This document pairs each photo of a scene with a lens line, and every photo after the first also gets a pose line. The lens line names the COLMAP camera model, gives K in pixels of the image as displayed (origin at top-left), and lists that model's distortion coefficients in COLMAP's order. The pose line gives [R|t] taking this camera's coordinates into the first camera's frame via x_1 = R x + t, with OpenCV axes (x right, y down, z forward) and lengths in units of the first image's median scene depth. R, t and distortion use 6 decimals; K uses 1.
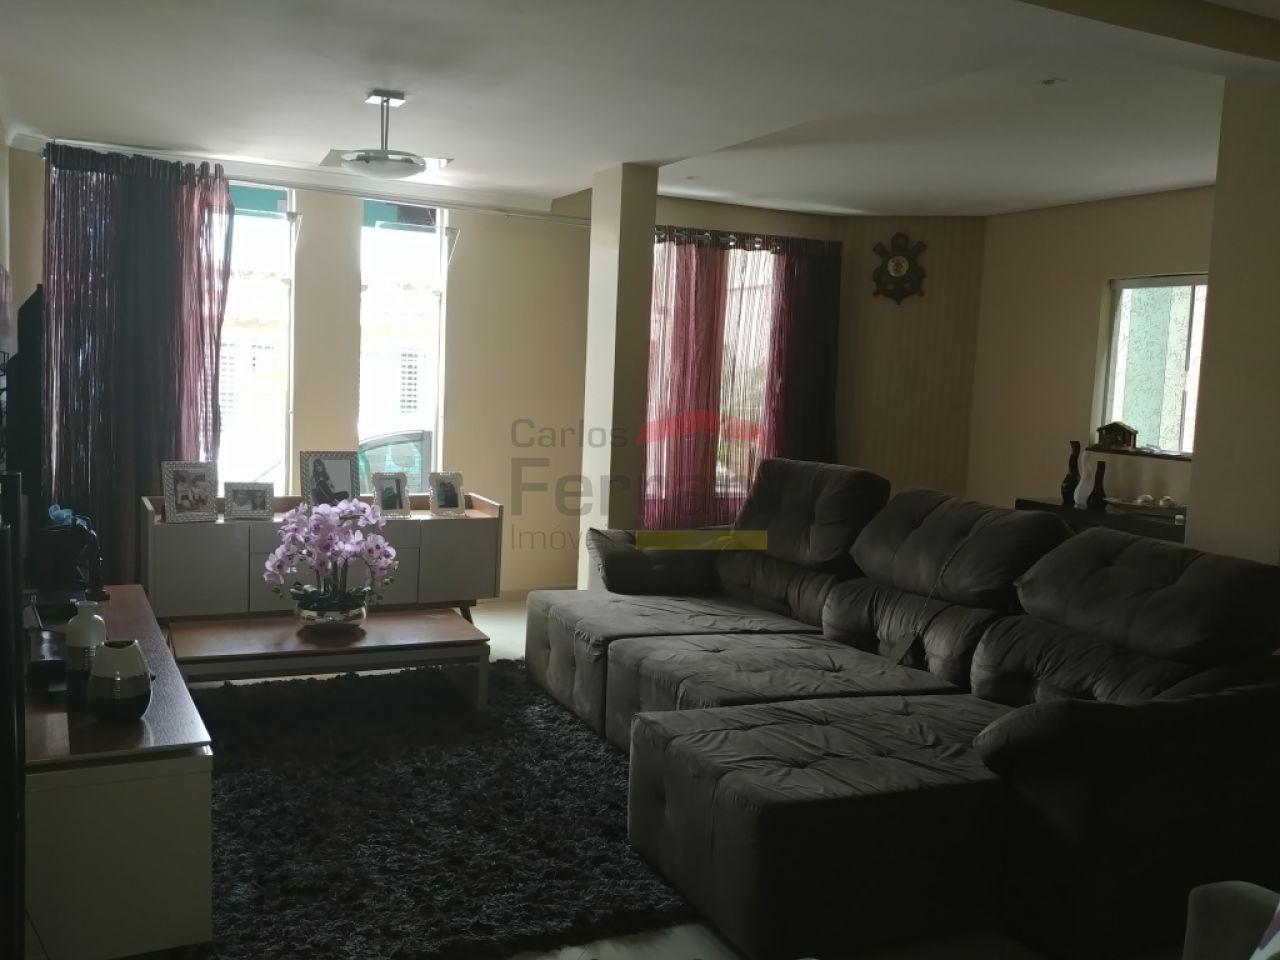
lens RADIAL K [[1159.3, 0, 615.1], [0, 1159.3, 488.3], [0, 0, 1]] dist [0.195695, -0.650144]
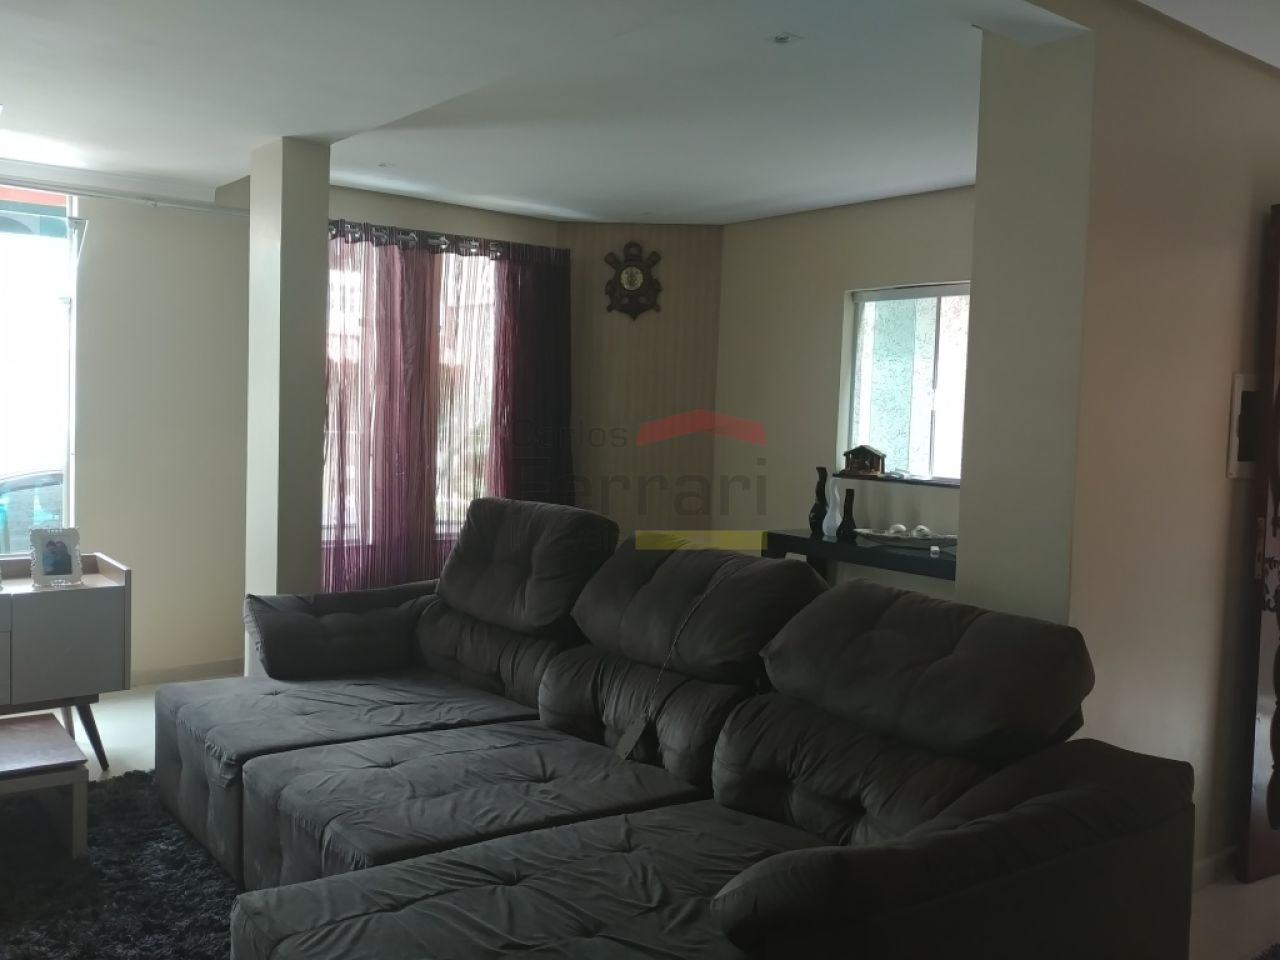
lens RADIAL K [[1126.8, 0, 640.0], [0, 1126.8, 480.0], [0, 0, 1]] dist [0.092741, -0.278583]
pose [[0.976151, -0.025902, 0.215542, 0.078207], [0.031403, 0.999262, -0.022135, -0.018777], [-0.214810, 0.028375, 0.976244, 0.212609]]
